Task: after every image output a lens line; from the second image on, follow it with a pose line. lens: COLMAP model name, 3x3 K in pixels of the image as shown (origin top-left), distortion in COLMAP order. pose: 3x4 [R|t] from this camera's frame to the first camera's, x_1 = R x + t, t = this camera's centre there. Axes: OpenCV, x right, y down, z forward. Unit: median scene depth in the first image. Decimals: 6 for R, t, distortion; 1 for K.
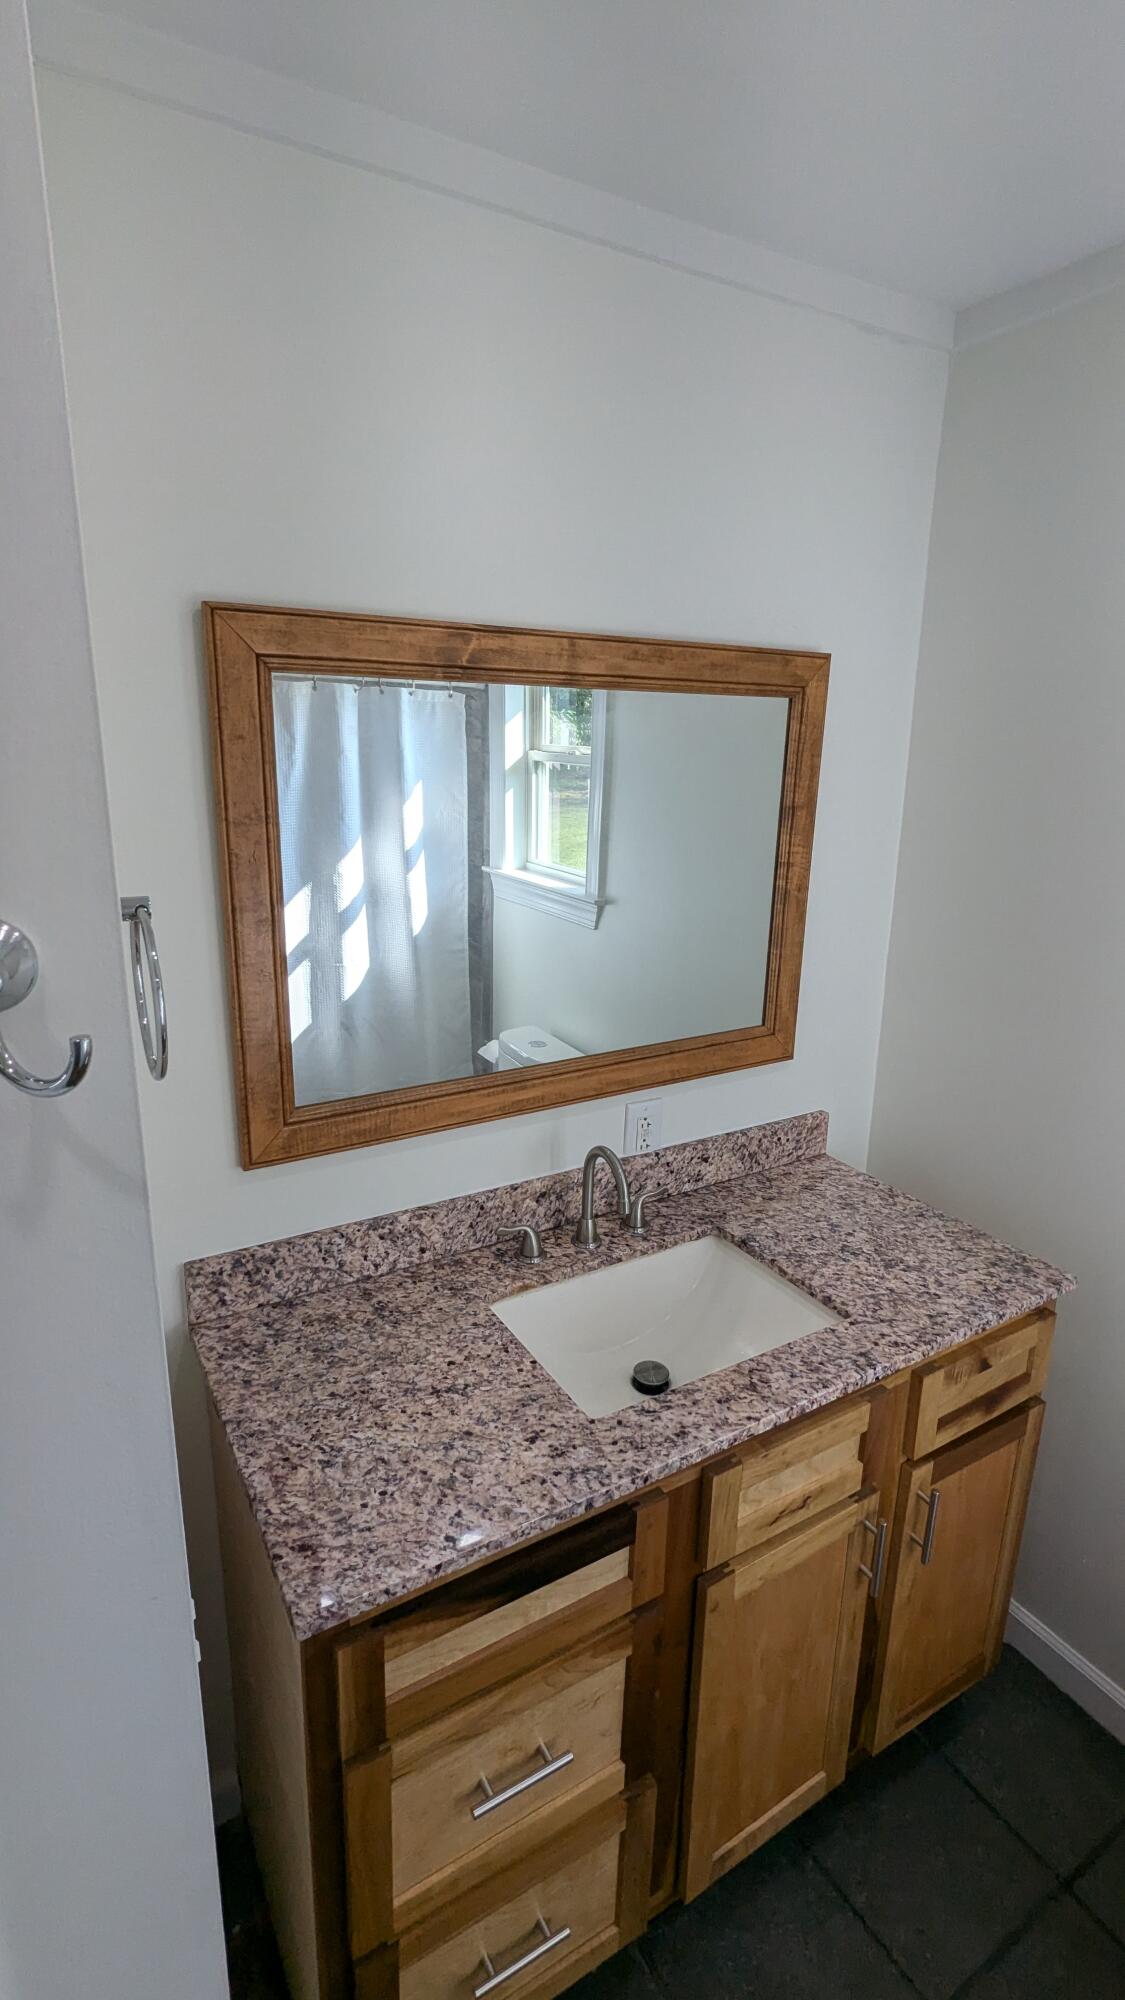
lens RADIAL K [[949.4, 0, 562.5], [0, 949.4, 1000.0], [0, 0, 1]] dist [0.006696, -0.000850]
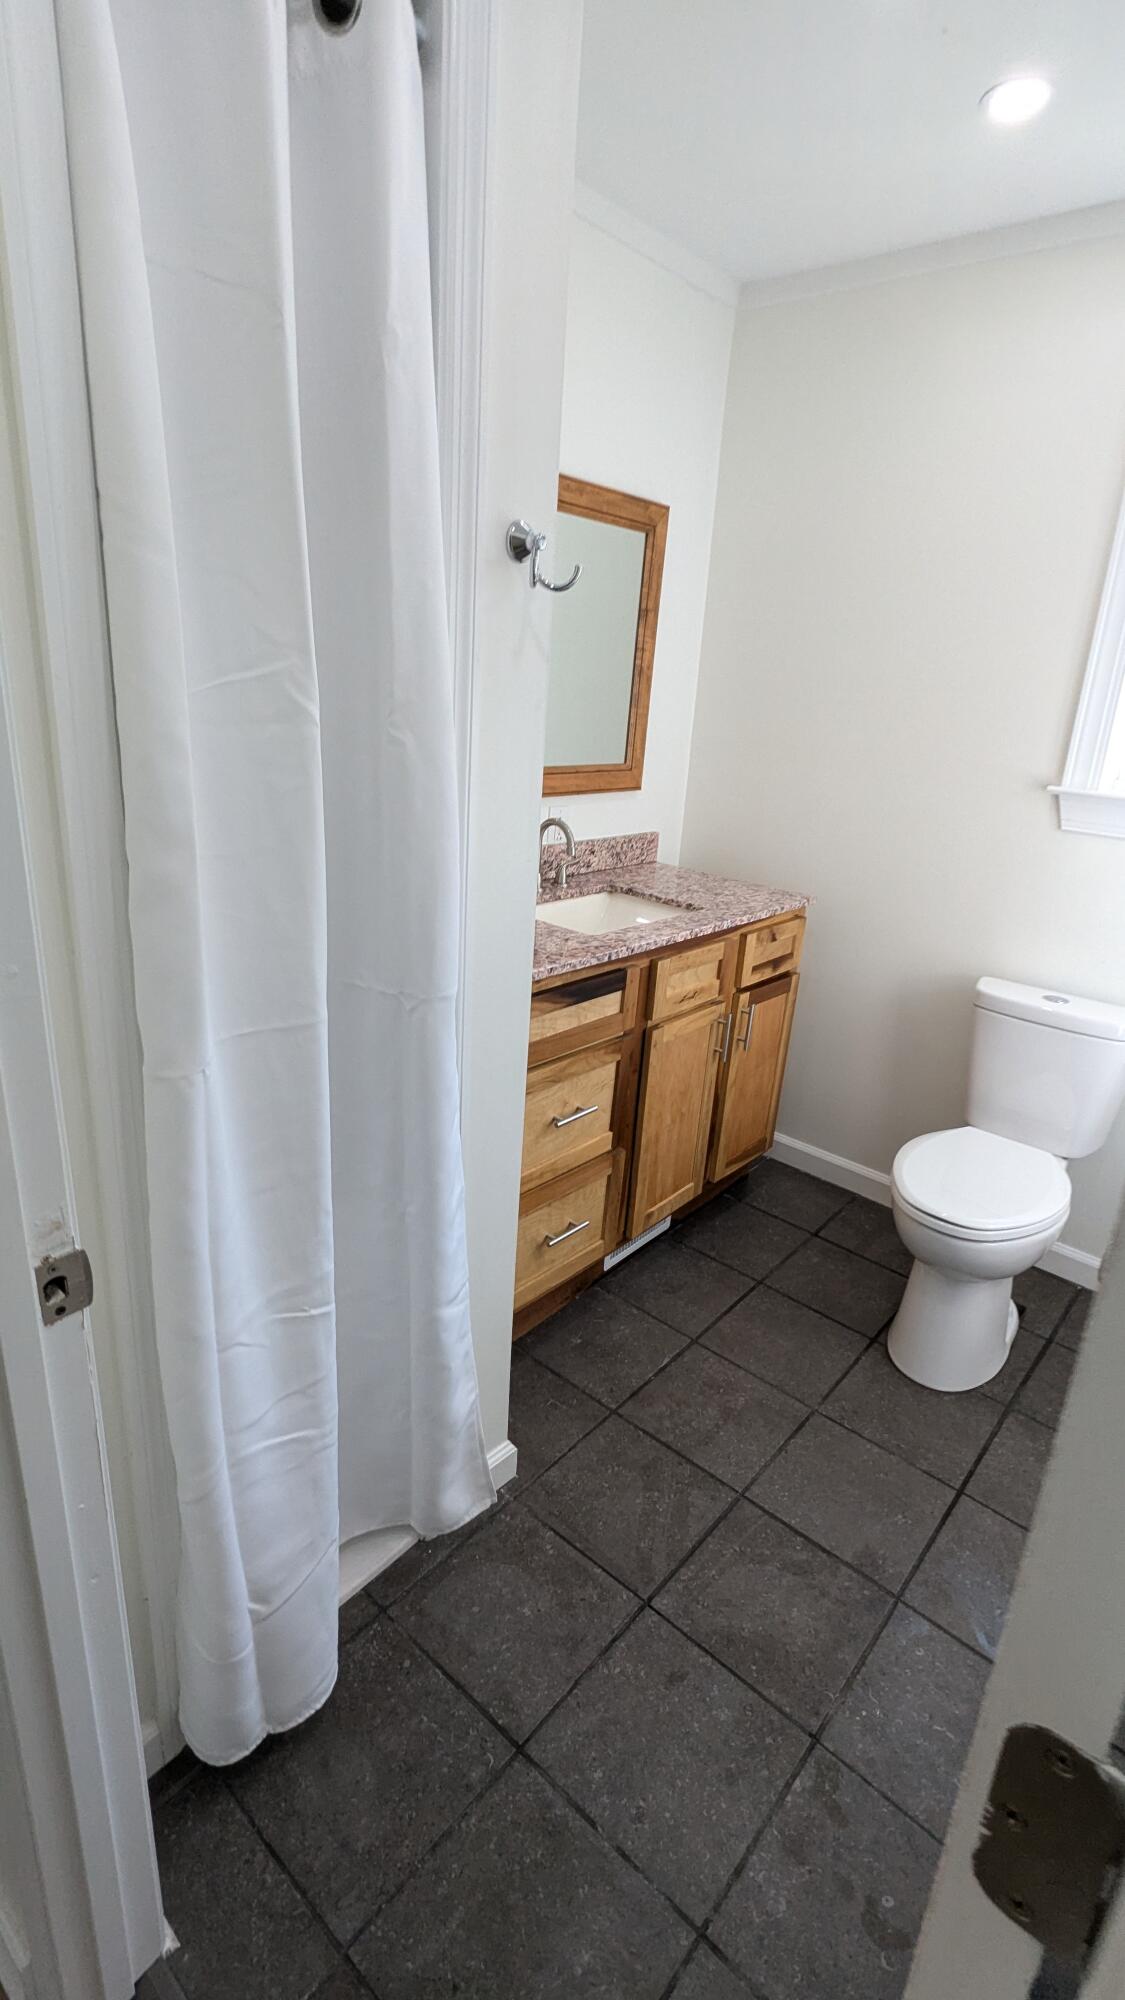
lens RADIAL K [[949.4, 0, 562.5], [0, 949.4, 1000.0], [0, 0, 1]] dist [0.006696, -0.000850]
pose [[0.949298, -0.059515, 0.308691, -0.434384], [0.033872, 0.995564, 0.087776, 0.311581], [-0.312546, -0.072869, 0.947104, -0.493870]]
